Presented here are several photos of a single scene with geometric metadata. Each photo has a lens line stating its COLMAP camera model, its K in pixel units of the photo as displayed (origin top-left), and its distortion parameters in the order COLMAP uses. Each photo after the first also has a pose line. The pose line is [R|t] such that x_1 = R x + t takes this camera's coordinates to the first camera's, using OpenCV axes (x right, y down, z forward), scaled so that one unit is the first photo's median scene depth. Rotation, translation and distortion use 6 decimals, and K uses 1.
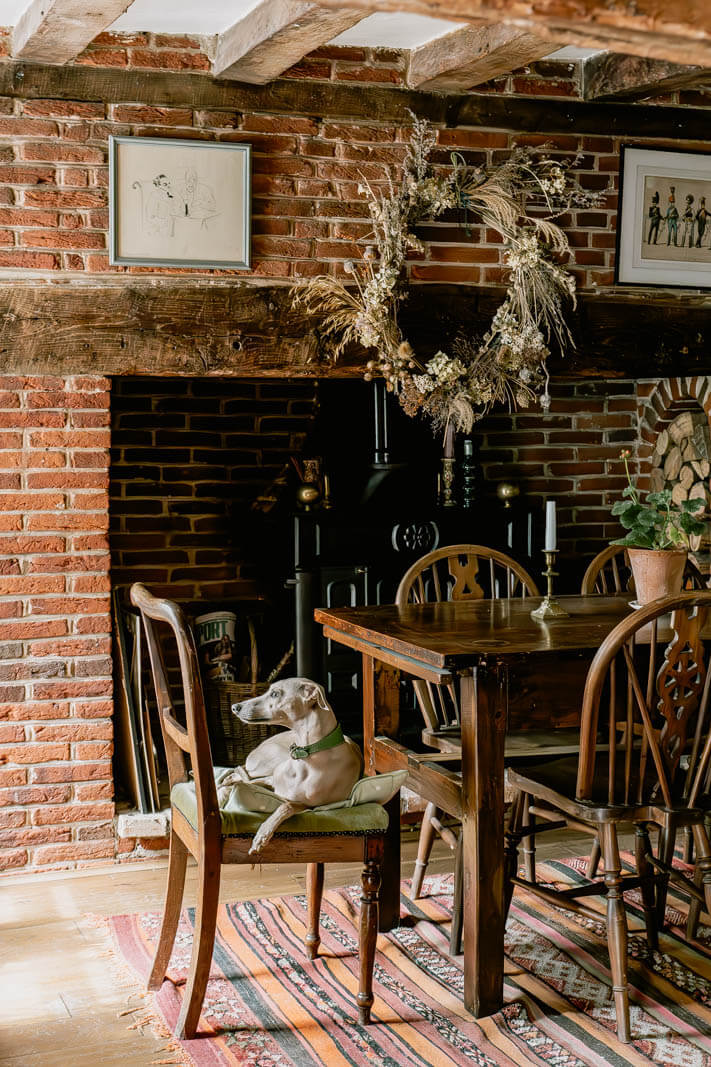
lens RADIAL K [[1791.7, 0, 355.5], [0, 1791.7, 533.5], [0, 0, 1]] dist [0.103318, -0.077205]
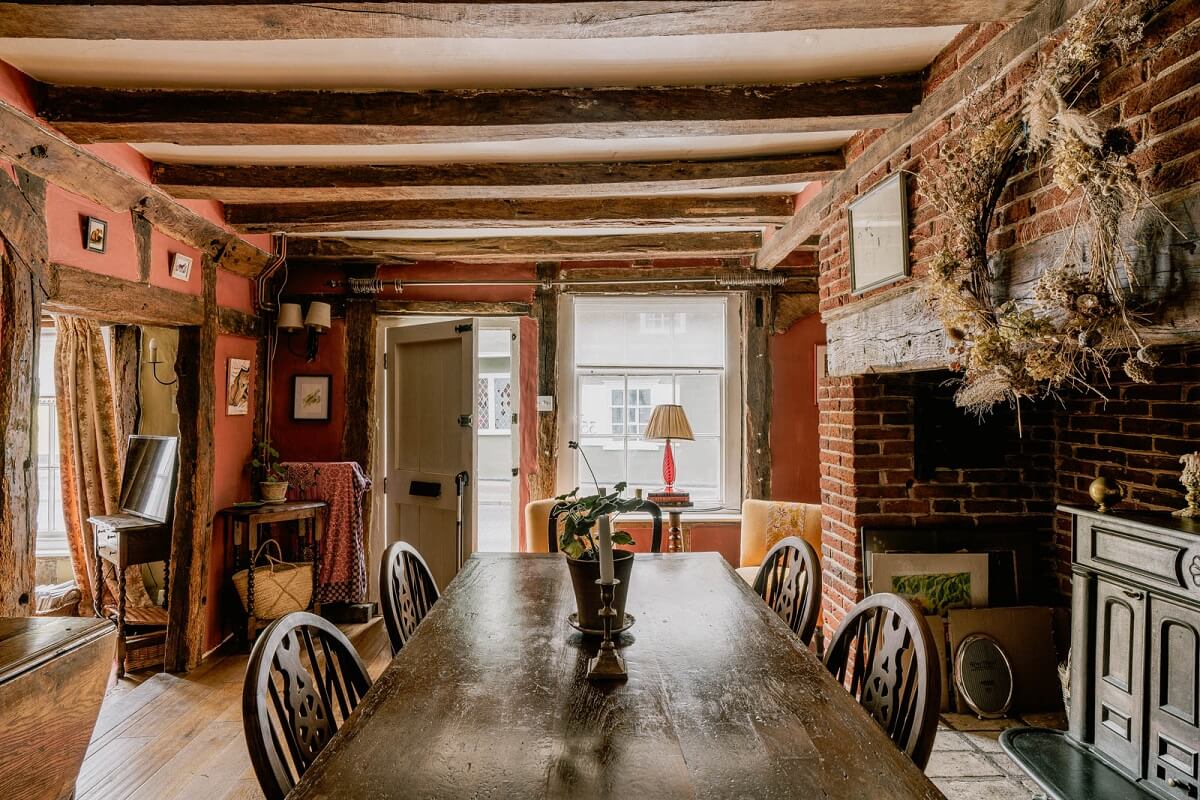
lens RADIAL K [[652.3, 0, 600.0], [0, 652.3, 400.0], [0, 0, 1]] dist [0.000153, 0.000595]
pose [[-0.293792, -0.007658, -0.955839, 0.372736], [-0.074208, 0.997133, 0.014821, -0.055414], [0.952985, 0.075285, -0.293518, 0.899515]]
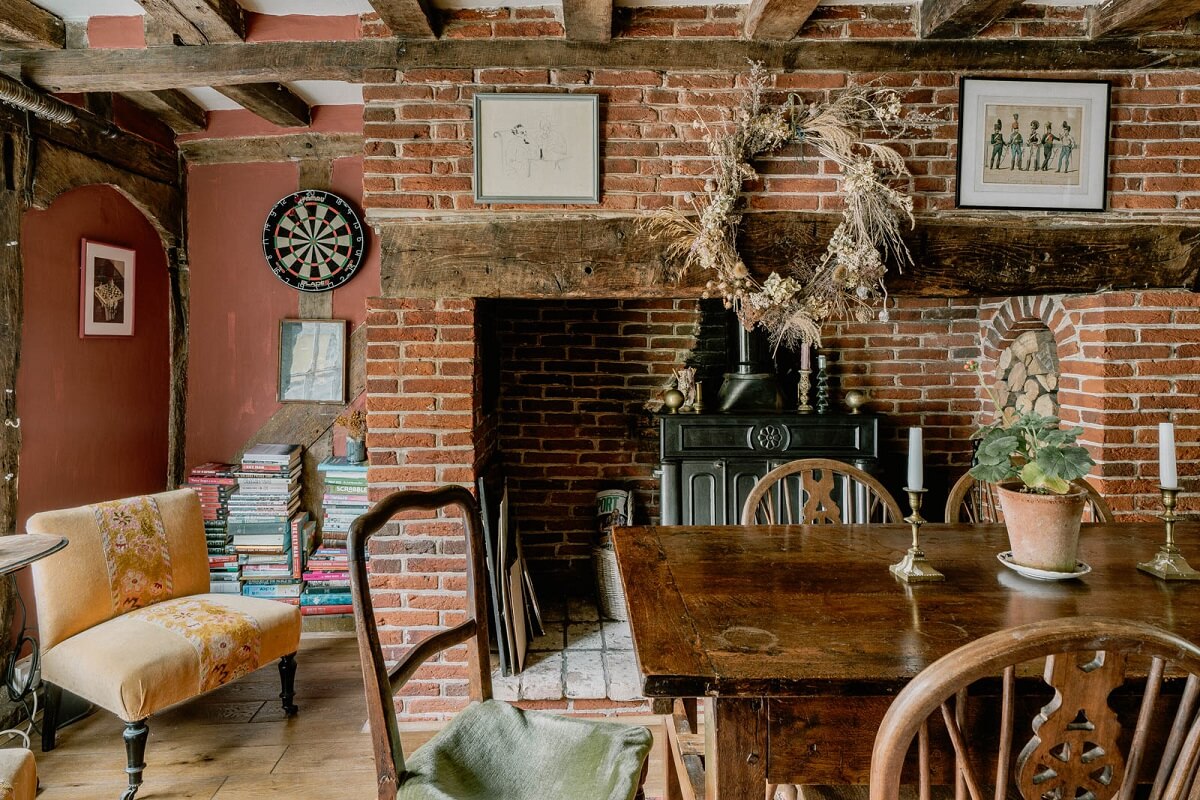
lens RADIAL K [[690.3, 0, 598.7], [0, 690.3, 355.7], [0, 0, 1]] dist [0.003453, 0.001438]
pose [[0.941198, -0.000414, -0.337856, 0.088263], [-0.021822, 0.997837, -0.062013, -0.022571], [0.337151, 0.065739, 0.939153, 0.582886]]
